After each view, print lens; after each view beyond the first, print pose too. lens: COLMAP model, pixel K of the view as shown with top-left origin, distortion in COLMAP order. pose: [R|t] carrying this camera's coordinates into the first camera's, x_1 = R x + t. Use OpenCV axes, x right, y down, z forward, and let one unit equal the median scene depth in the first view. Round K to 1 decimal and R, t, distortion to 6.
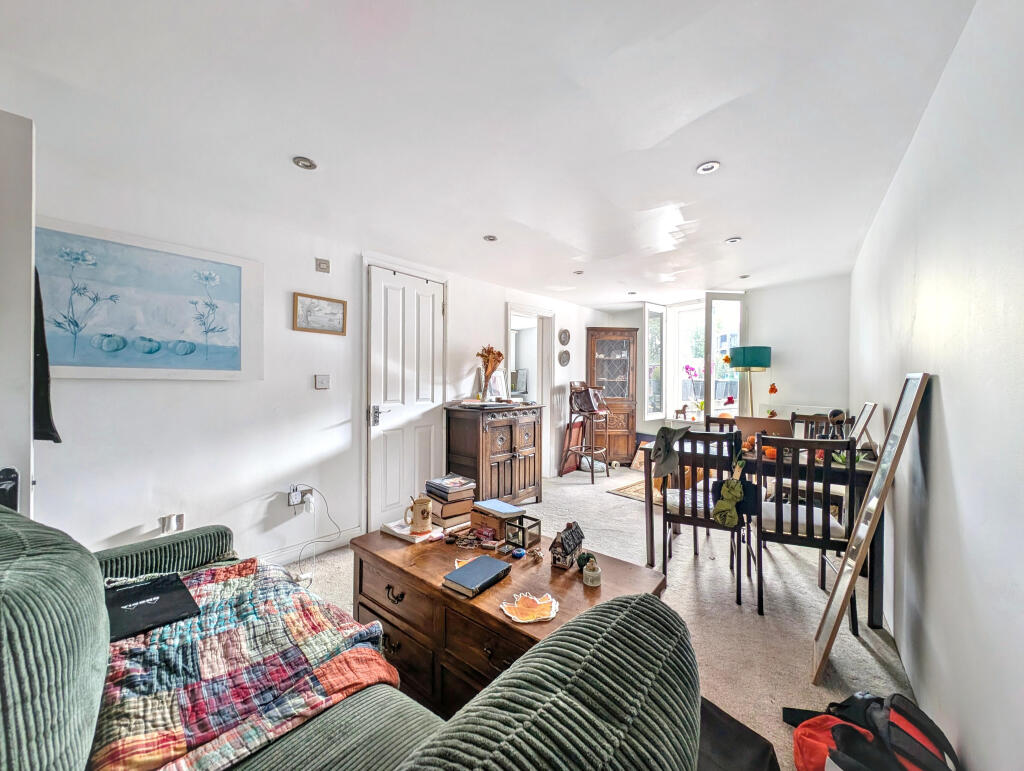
lens RADIAL K [[404.9, 0, 513.4], [0, 404.9, 382.4], [0, 0, 1]] dist [-0.000599, -0.000039]
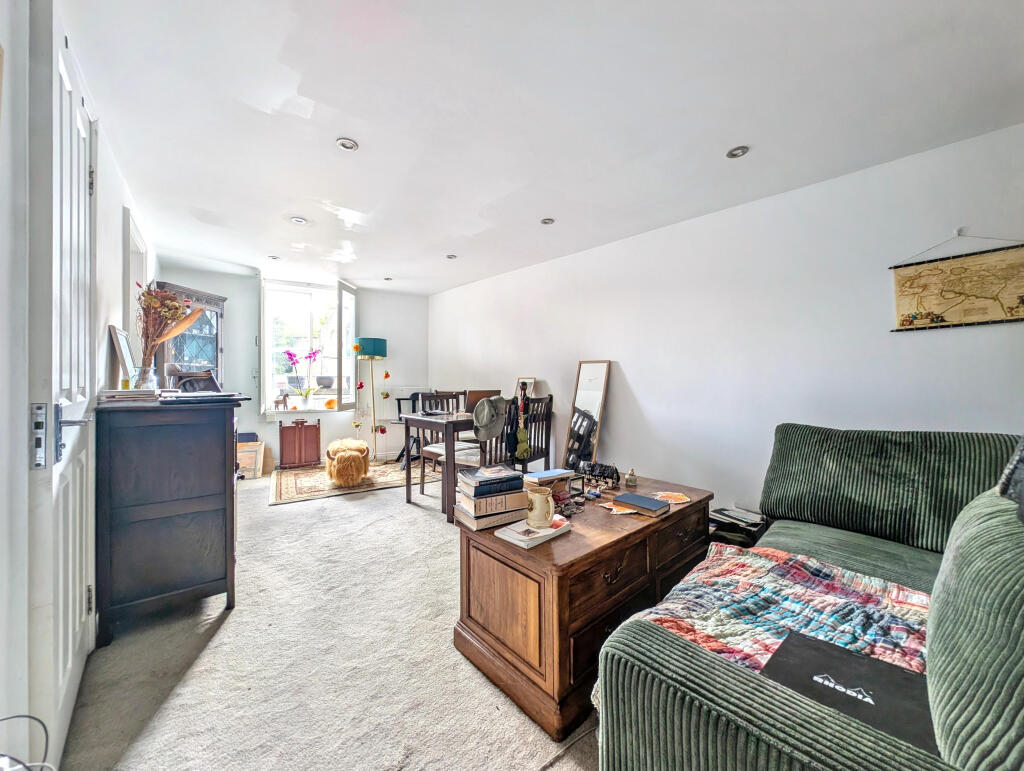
lens RADIAL K [[404.9, 0, 513.4], [0, 404.9, 382.4], [0, 0, 1]] dist [-0.000599, -0.000039]
pose [[0.117276, -0.006083, 0.993081, -1.488987], [0.003799, 0.999977, 0.005677, 0.092792], [-0.993092, 0.003107, 0.117297, 1.343367]]
